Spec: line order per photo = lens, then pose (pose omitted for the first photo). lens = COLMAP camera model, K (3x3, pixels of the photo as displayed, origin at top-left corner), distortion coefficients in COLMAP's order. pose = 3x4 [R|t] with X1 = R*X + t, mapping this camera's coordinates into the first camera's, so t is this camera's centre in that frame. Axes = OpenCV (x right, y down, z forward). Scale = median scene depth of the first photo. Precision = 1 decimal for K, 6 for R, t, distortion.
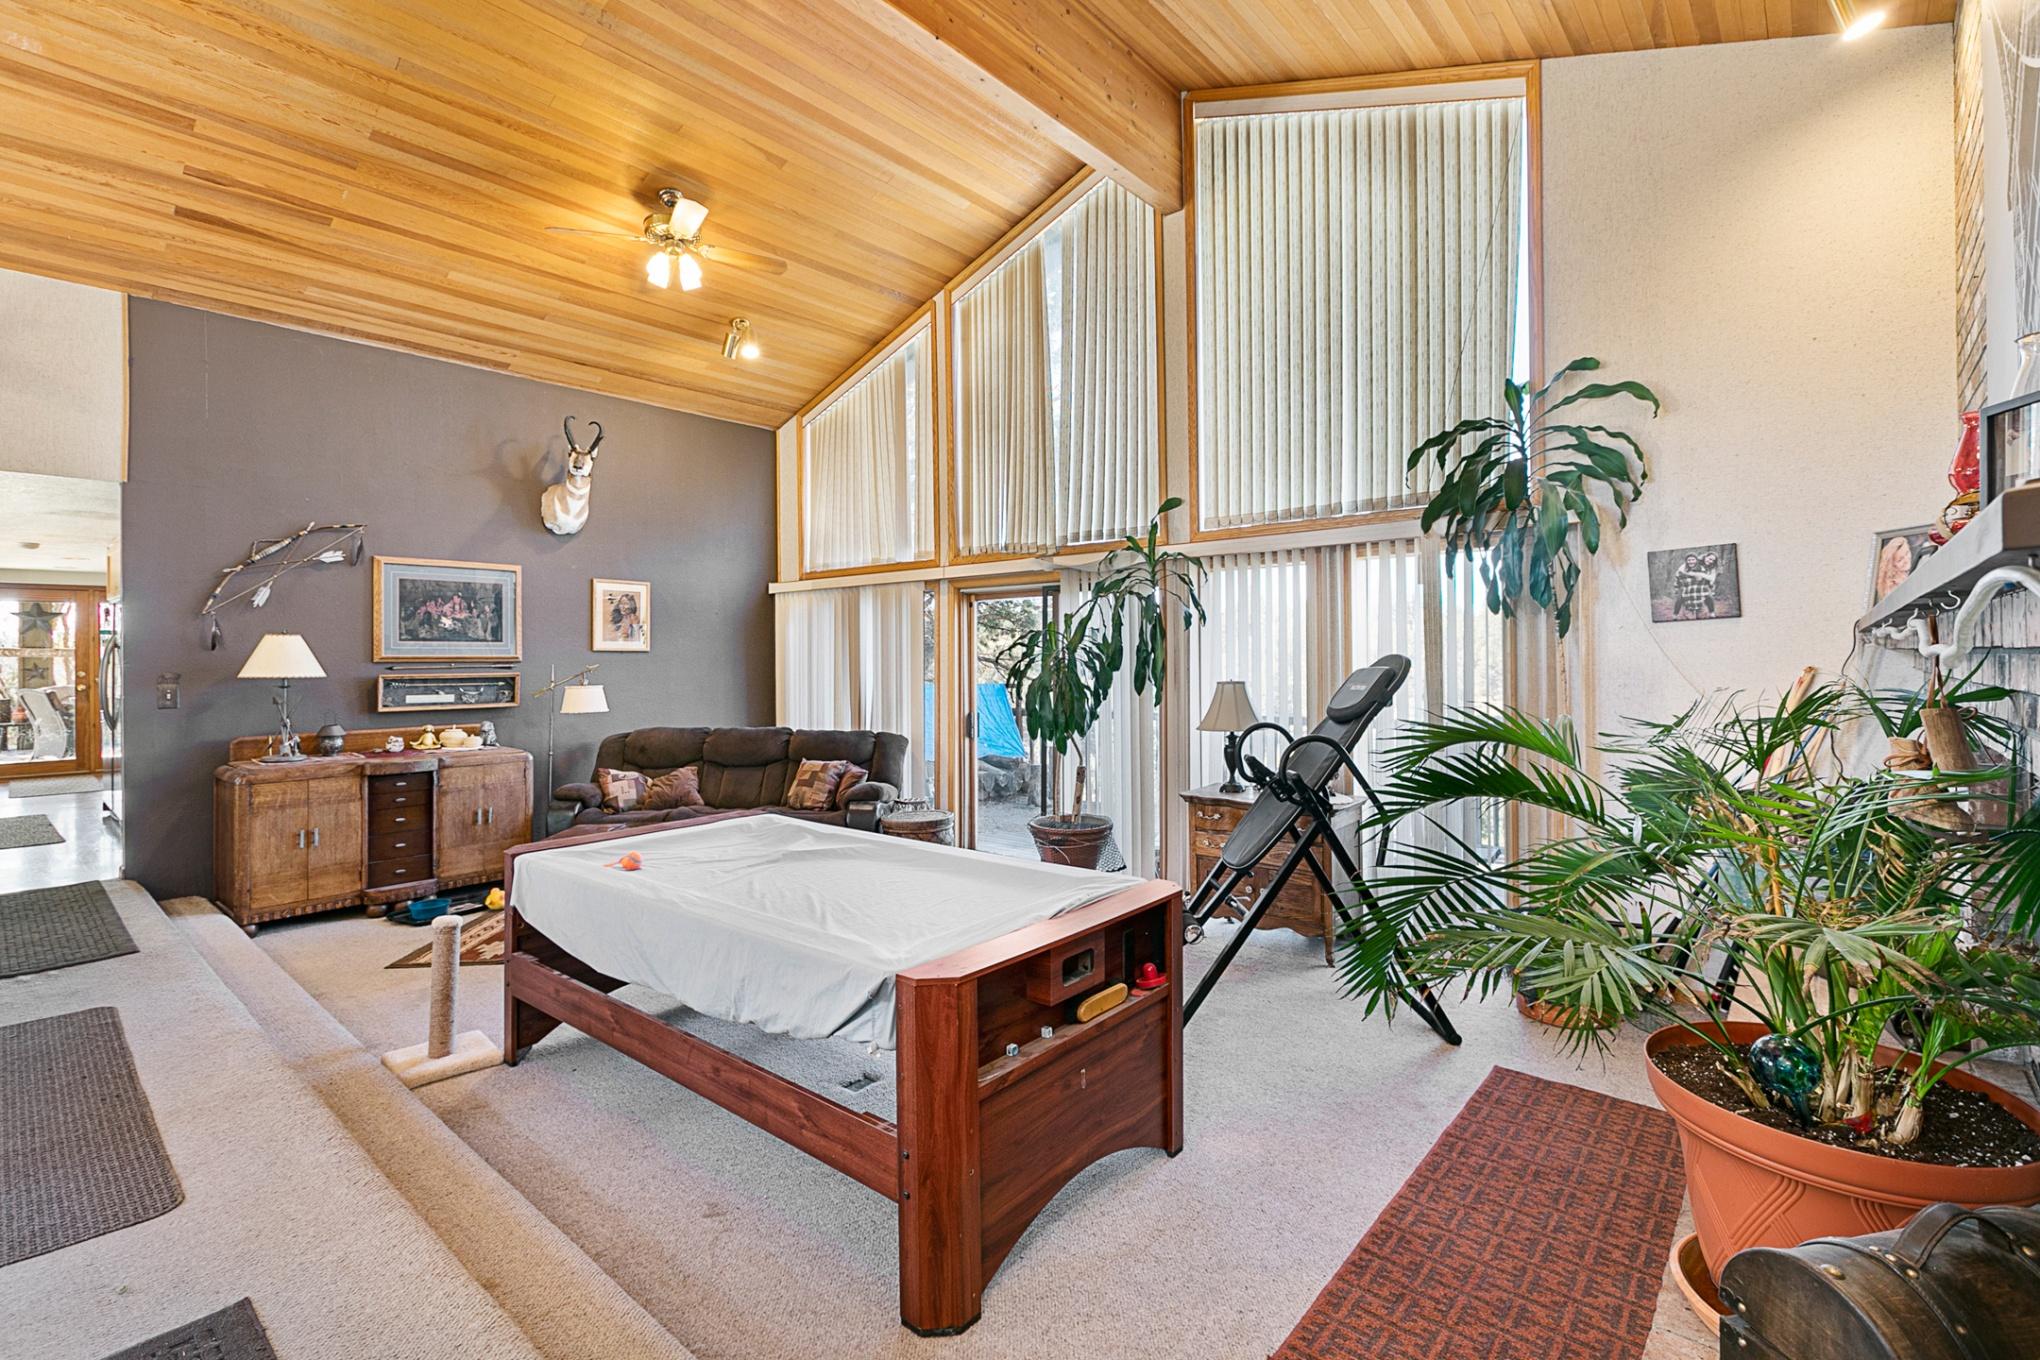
lens RADIAL K [[927.5, 0, 1007.5], [0, 927.5, 648.4], [0, 0, 1]] dist [0.000180, 0.001351]
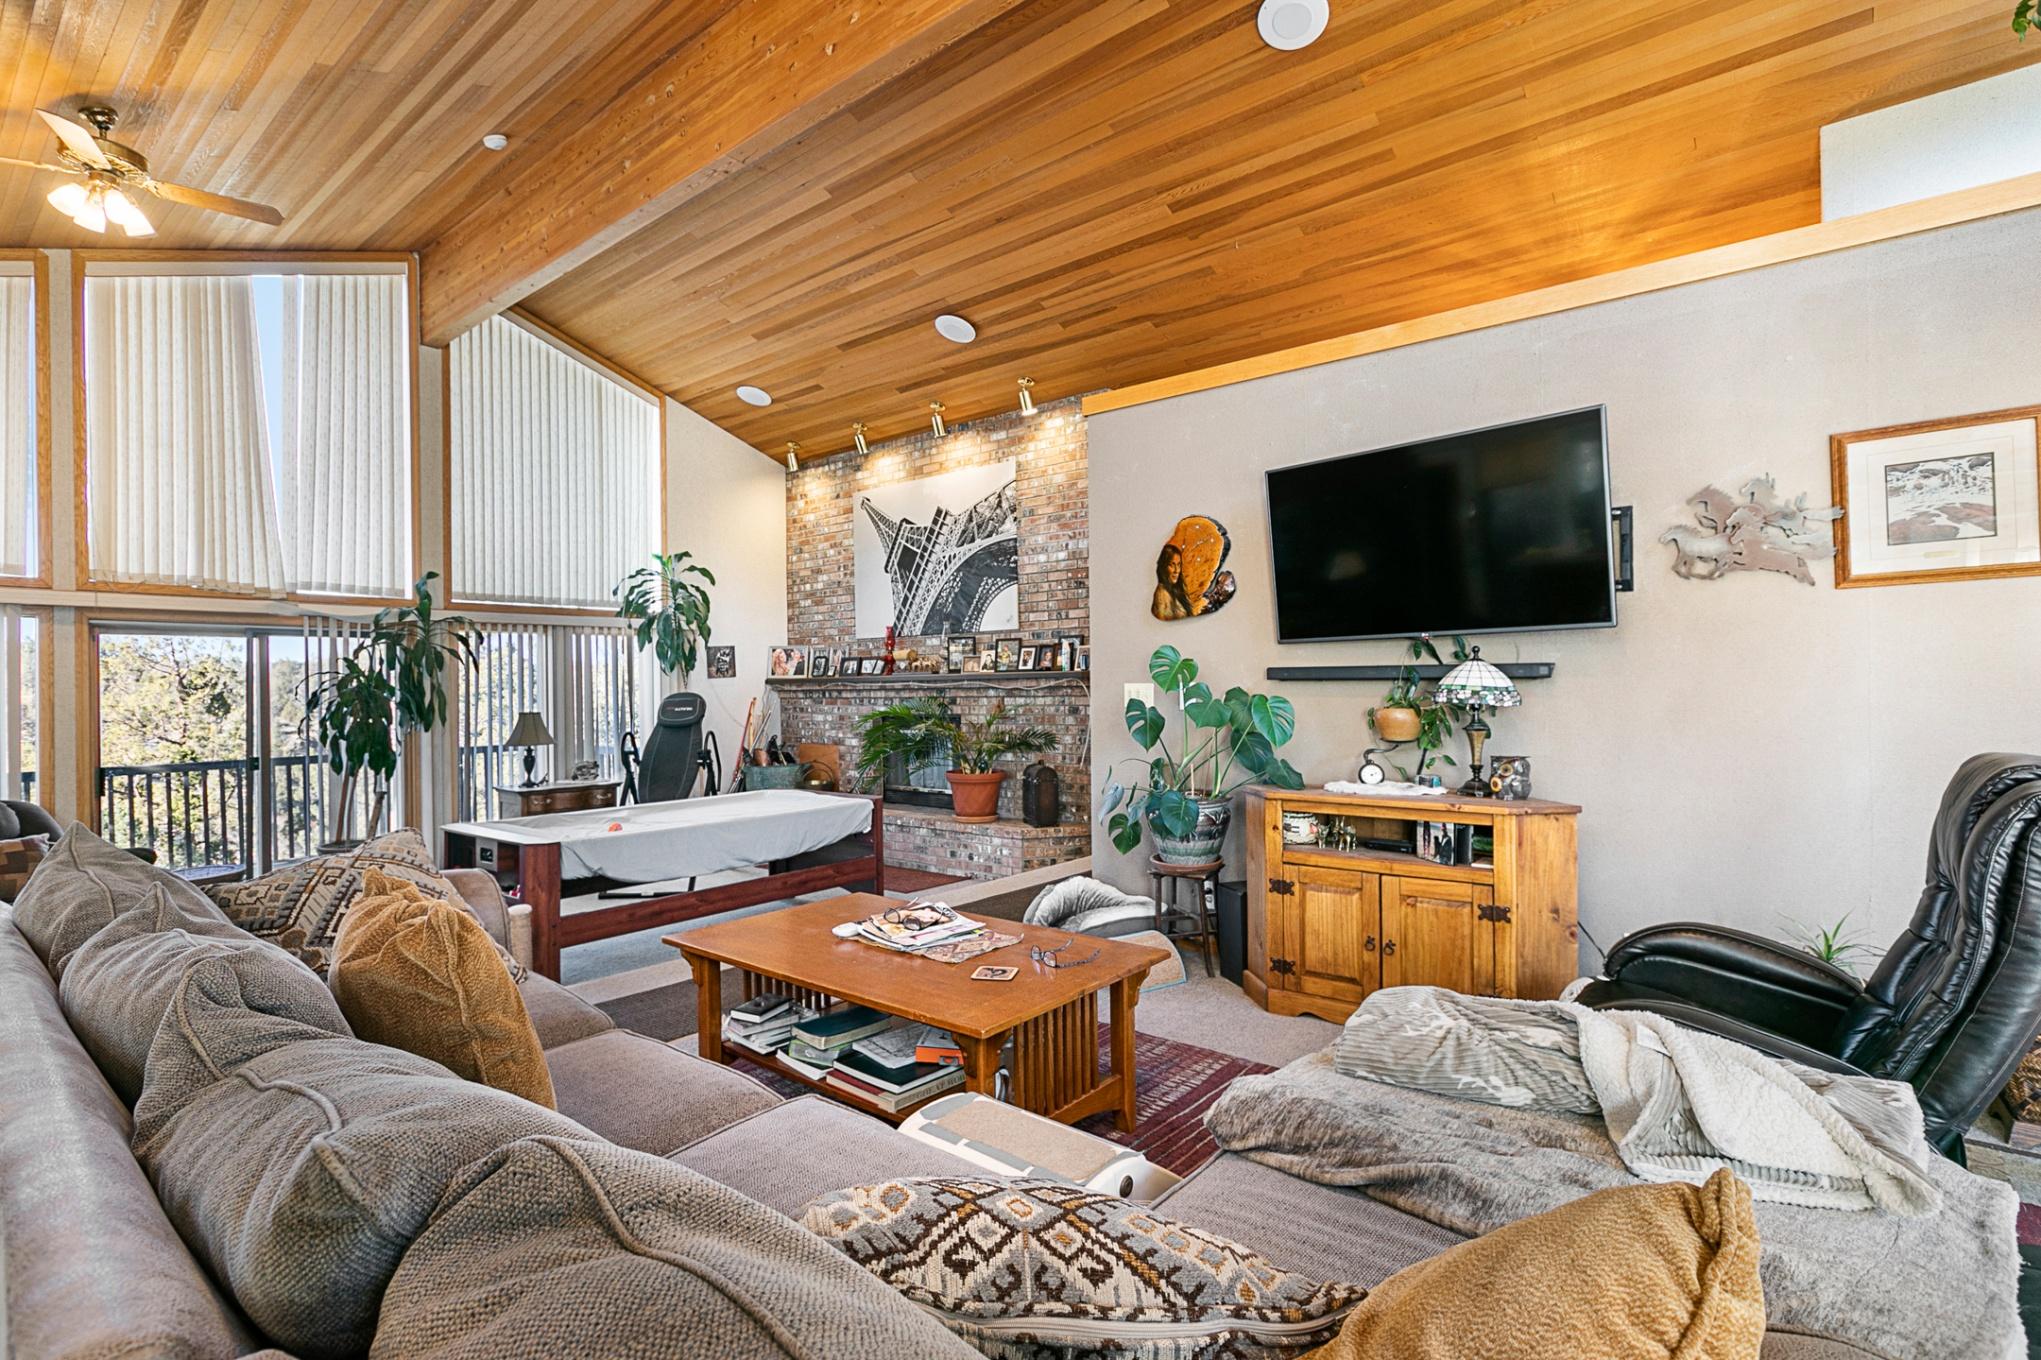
lens RADIAL K [[973.4, 0, 1022.4], [0, 973.4, 681.9], [0, 0, 1]] dist [0.004812, -0.003643]
pose [[-0.033093, 0.011732, 0.999383, -1.324165], [0.005001, 0.999921, -0.011572, 0.008796], [-0.999440, 0.004615, -0.033149, 0.267529]]
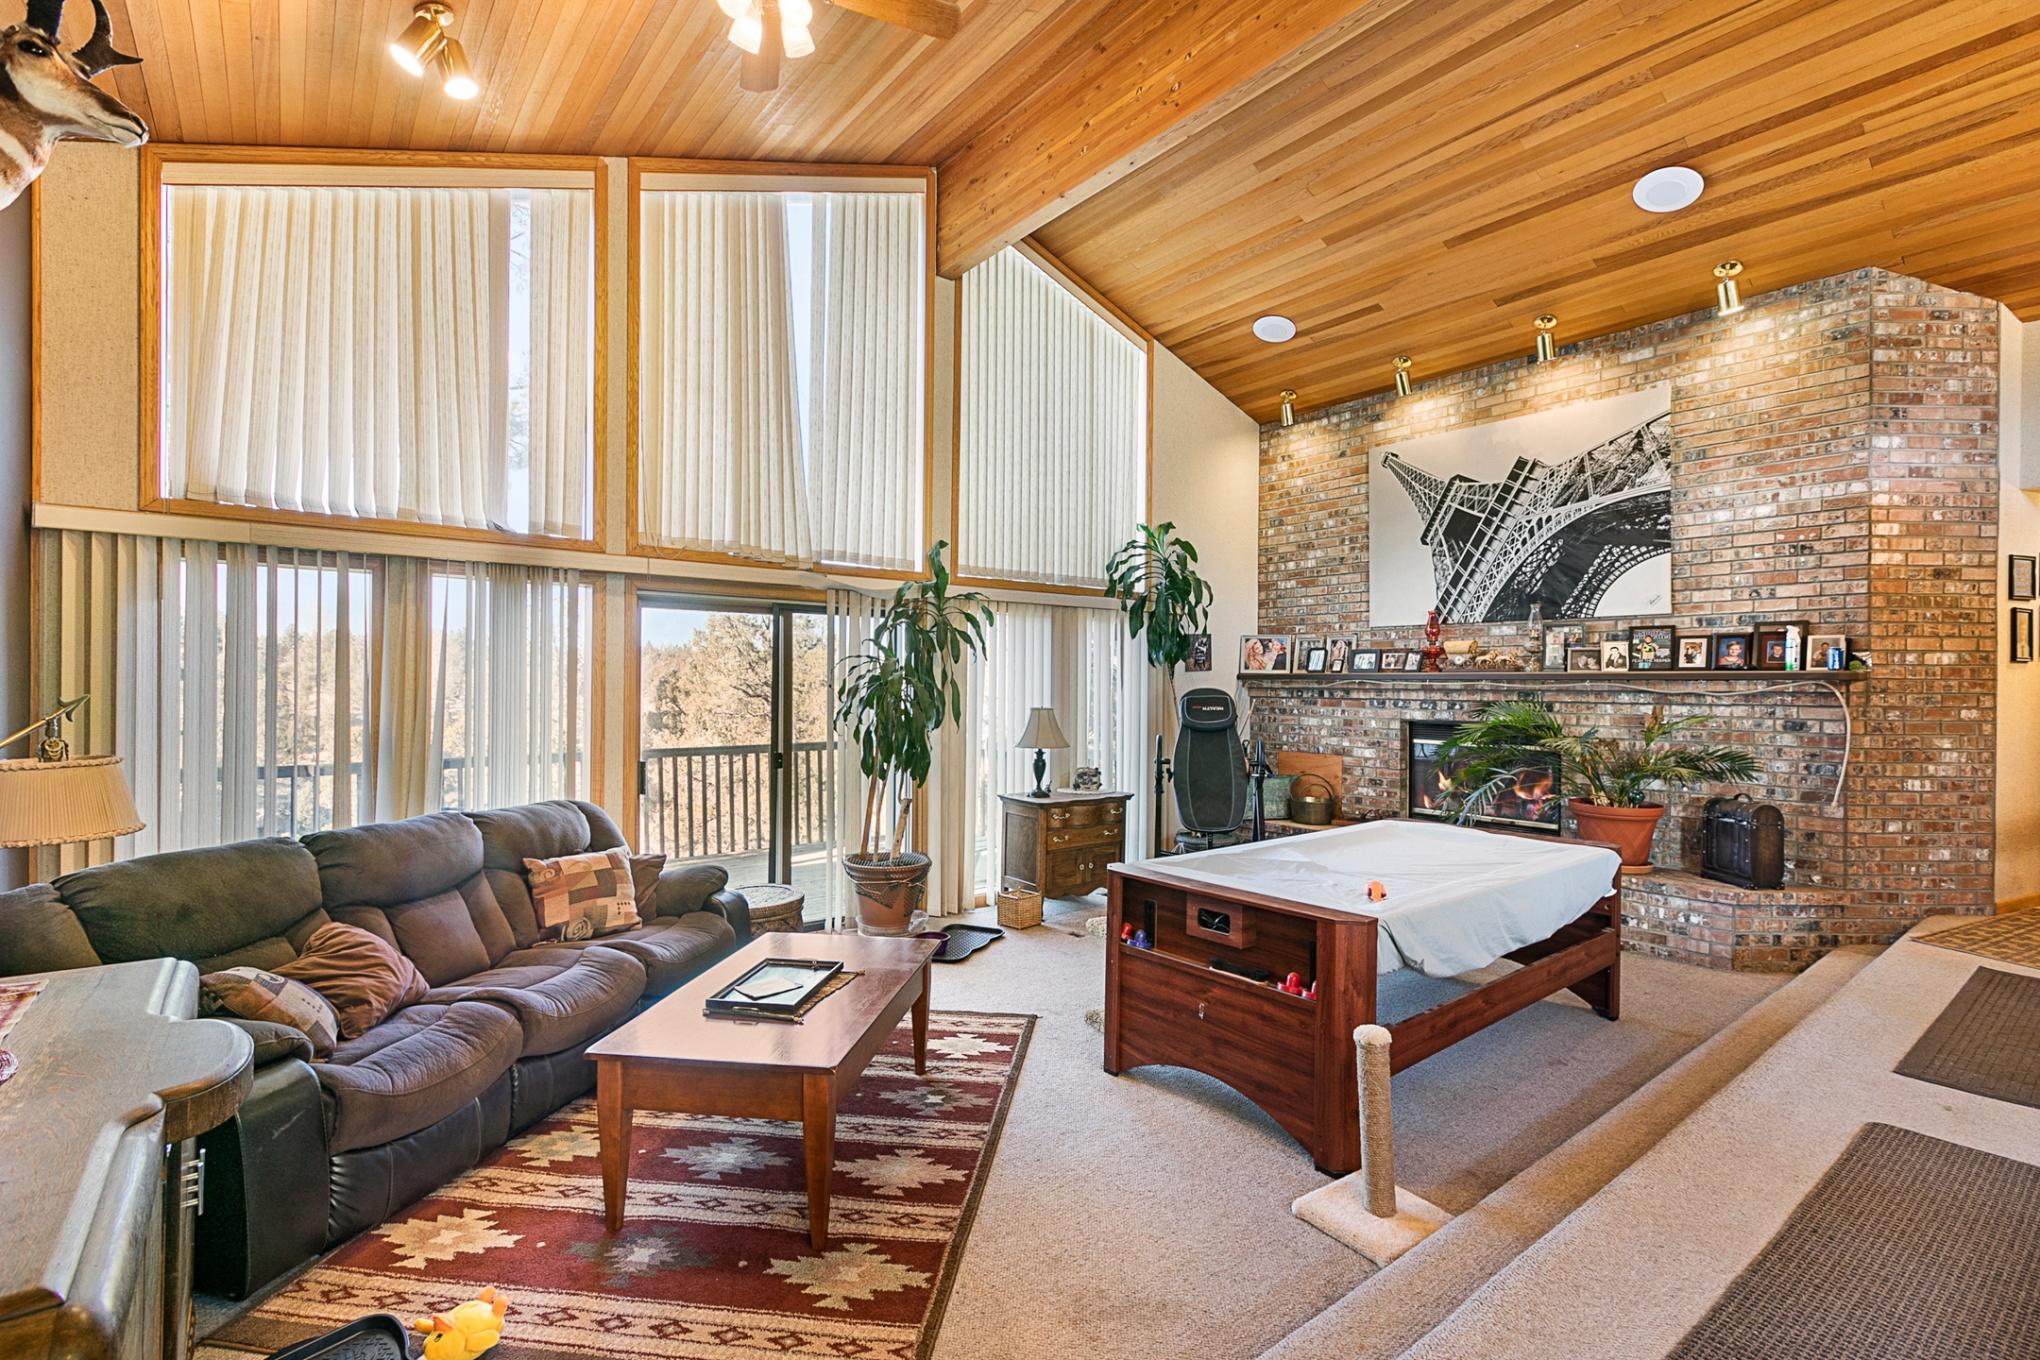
lens RADIAL K [[927.5, 0, 1016.4], [0, 927.5, 685.0], [0, 0, 1]] dist [0.000180, 0.001351]
pose [[0.183776, 0.007276, 0.982941, -0.979254], [-0.018563, 0.999820, -0.003930, 0.010412], [-0.982793, -0.017524, 0.183878, 0.800872]]
